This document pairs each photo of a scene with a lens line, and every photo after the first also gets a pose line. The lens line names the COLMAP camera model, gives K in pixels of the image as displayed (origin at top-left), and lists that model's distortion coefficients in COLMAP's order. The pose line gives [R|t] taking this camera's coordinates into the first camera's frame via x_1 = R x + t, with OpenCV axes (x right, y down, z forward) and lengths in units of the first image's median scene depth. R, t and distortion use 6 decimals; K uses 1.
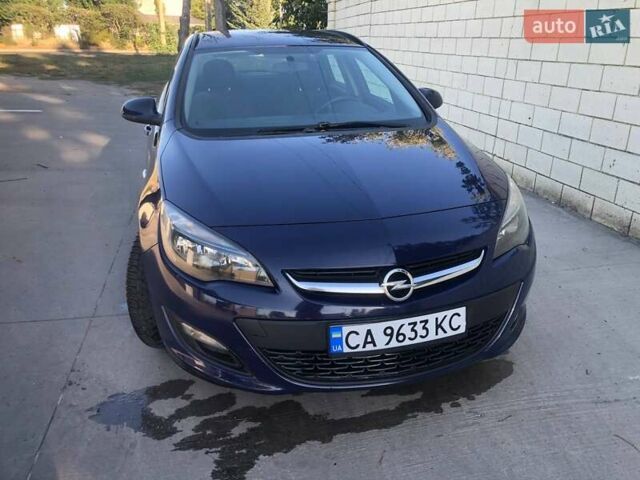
lens RADIAL K [[518.4, 0, 321.9], [0, 518.4, 239.3], [0, 0, 1]] dist [0.024970, -0.011338]
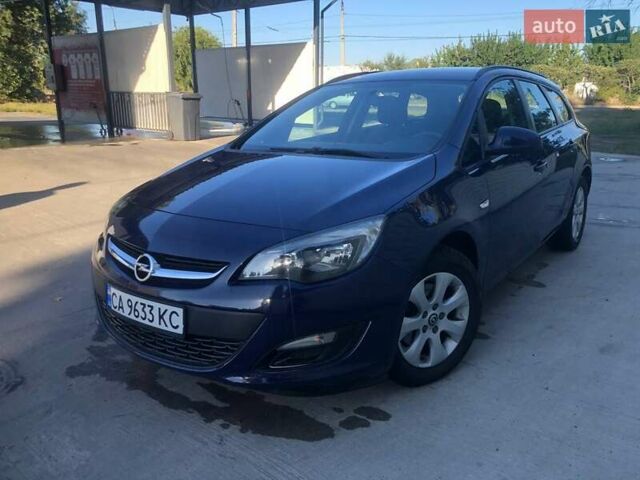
lens RADIAL K [[518.4, 0, 320.4], [0, 518.4, 238.2], [0, 0, 1]] dist [0.024970, -0.011338]
pose [[0.614068, 0.193582, -0.765145, 1.244046], [-0.270750, 0.962294, 0.026171, -0.109894], [0.741360, 0.191092, 0.643326, 0.527943]]
